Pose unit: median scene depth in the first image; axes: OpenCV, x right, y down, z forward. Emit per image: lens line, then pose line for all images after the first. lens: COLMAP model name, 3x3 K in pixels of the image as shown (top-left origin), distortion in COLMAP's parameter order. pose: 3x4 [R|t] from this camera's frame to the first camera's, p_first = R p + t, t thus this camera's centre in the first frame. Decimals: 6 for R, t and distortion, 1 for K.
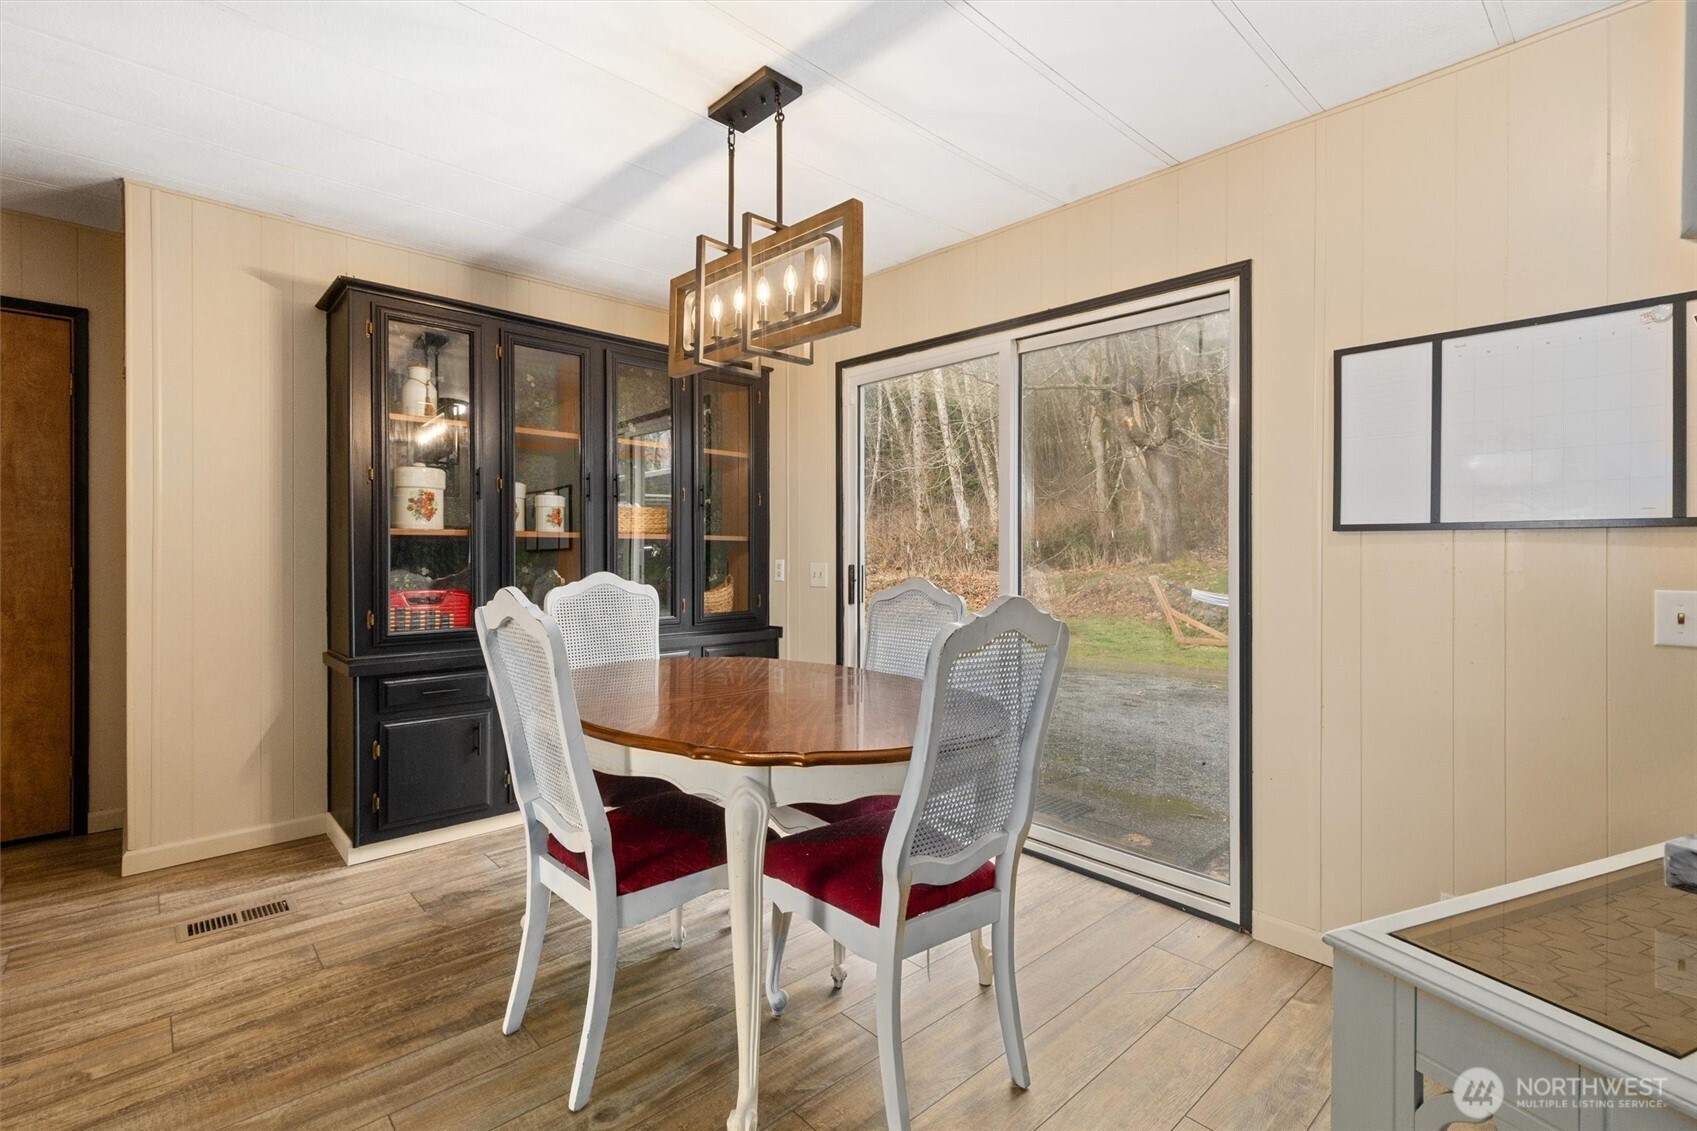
lens RADIAL K [[767.5, 0, 840.4], [0, 767.5, 556.5], [0, 0, 1]] dist [0.001154, 0.000648]
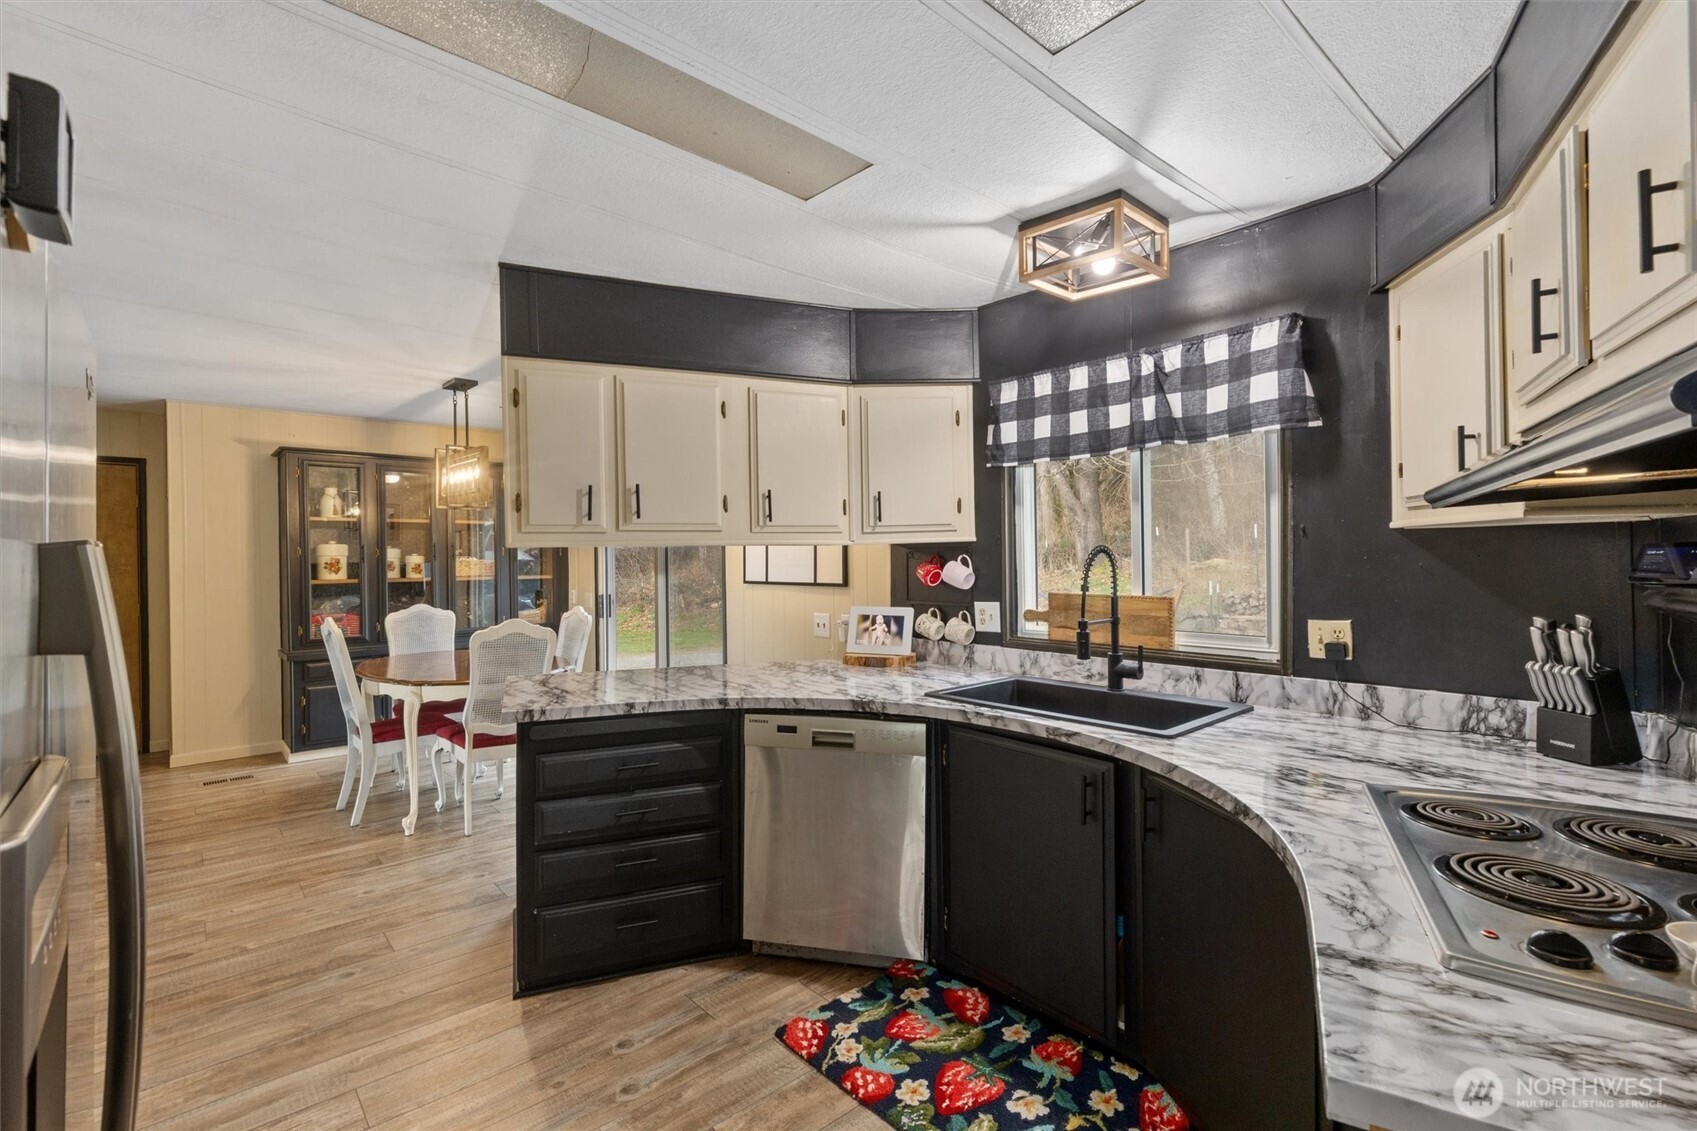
lens RADIAL K [[767.5, 0, 844.4], [0, 767.5, 562.7], [0, 0, 1]] dist [0.001154, 0.000648]
pose [[0.999744, -0.012361, -0.018966, 0.694039], [0.012407, 0.999920, 0.002326, -0.066510], [0.018936, -0.002560, 0.999817, -0.776329]]
